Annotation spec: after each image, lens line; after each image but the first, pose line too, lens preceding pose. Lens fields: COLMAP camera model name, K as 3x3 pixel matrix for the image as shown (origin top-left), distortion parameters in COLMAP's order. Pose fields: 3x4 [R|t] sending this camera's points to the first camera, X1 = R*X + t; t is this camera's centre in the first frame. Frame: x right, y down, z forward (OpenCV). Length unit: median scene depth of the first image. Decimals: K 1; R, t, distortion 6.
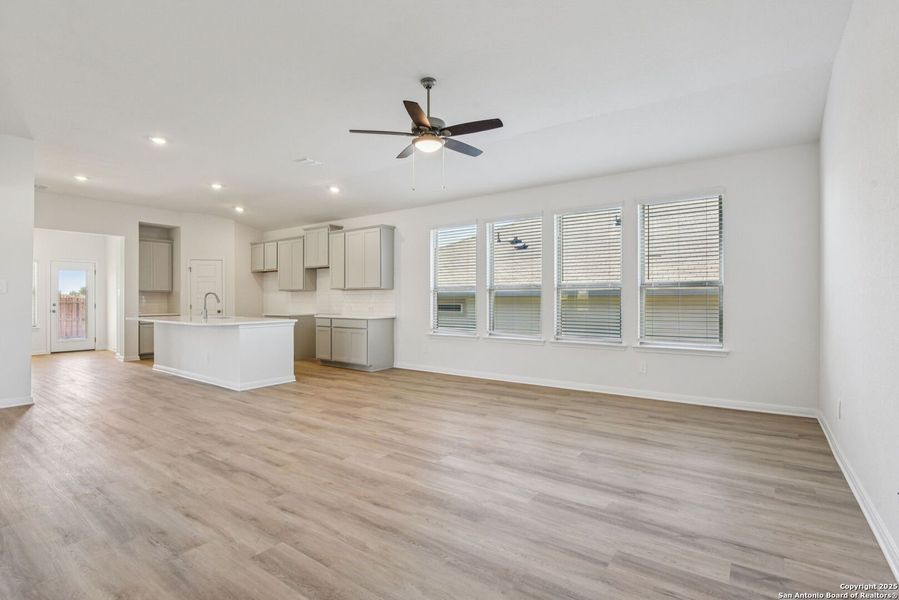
lens RADIAL K [[446.5, 0, 452.6], [0, 446.5, 301.6], [0, 0, 1]] dist [-0.017669, -0.001656]
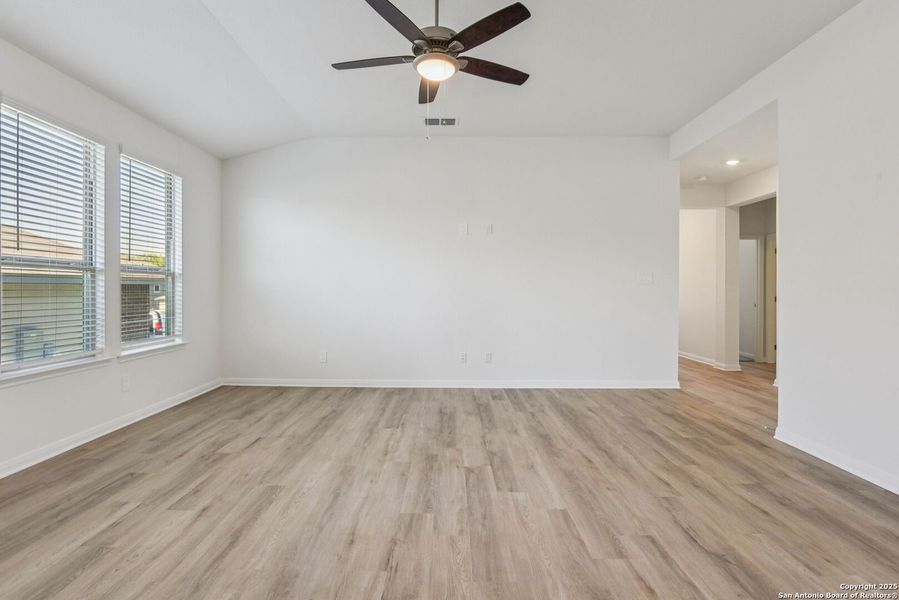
lens RADIAL K [[449.3, 0, 463.2], [0, 449.3, 296.5], [0, 0, 1]] dist [-0.014363, -0.007100]
pose [[-0.597819, -0.013596, 0.801515, -0.719131], [0.003360, 0.999805, 0.019466, -0.003518], [-0.801624, 0.014330, -0.597657, 1.548960]]
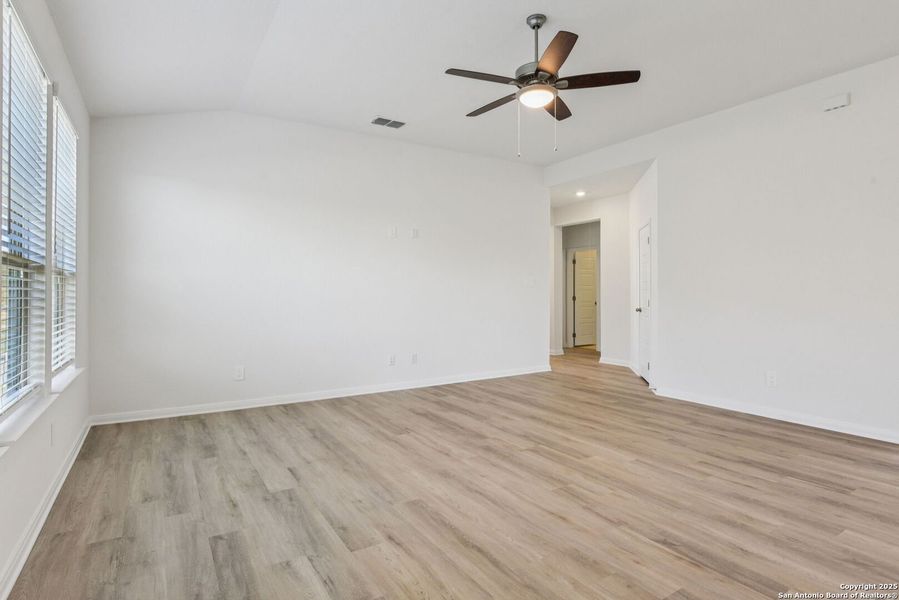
lens RADIAL K [[449.3, 0, 462.8], [0, 449.3, 299.7], [0, 0, 1]] dist [-0.014363, -0.007100]
pose [[-0.930662, -0.004122, 0.365858, -0.247729], [0.004107, 0.999756, 0.021711, -0.005857], [-0.365858, 0.021708, -0.930418, 1.998951]]
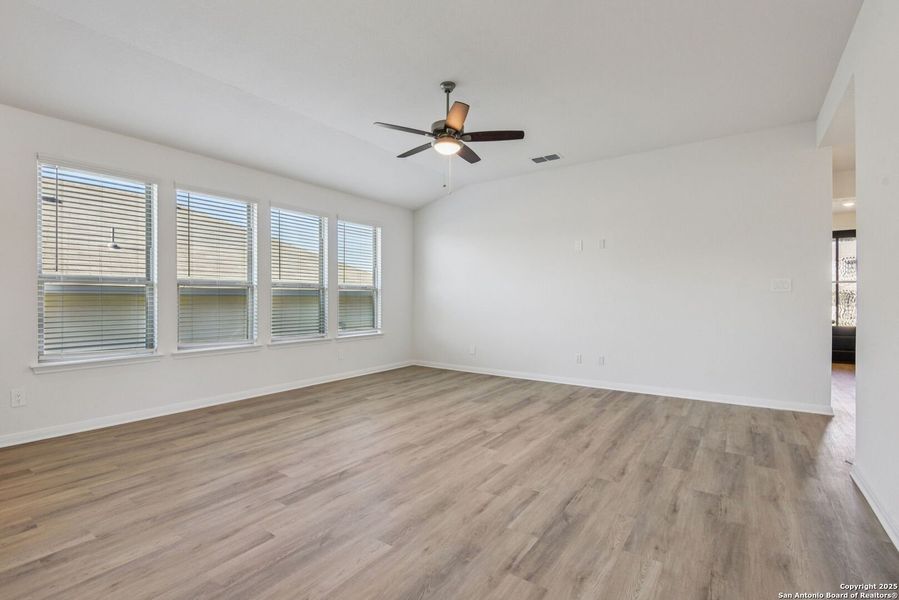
lens RADIAL K [[420.5, 0, 461.3], [0, 420.5, 304.0], [0, 0, 1]] dist [-0.001162, -0.009032]
pose [[-0.039141, -0.011360, 0.999169, -1.128722], [0.008171, 0.999898, 0.011689, 0.000397], [-0.999200, 0.008621, -0.039044, 1.122545]]
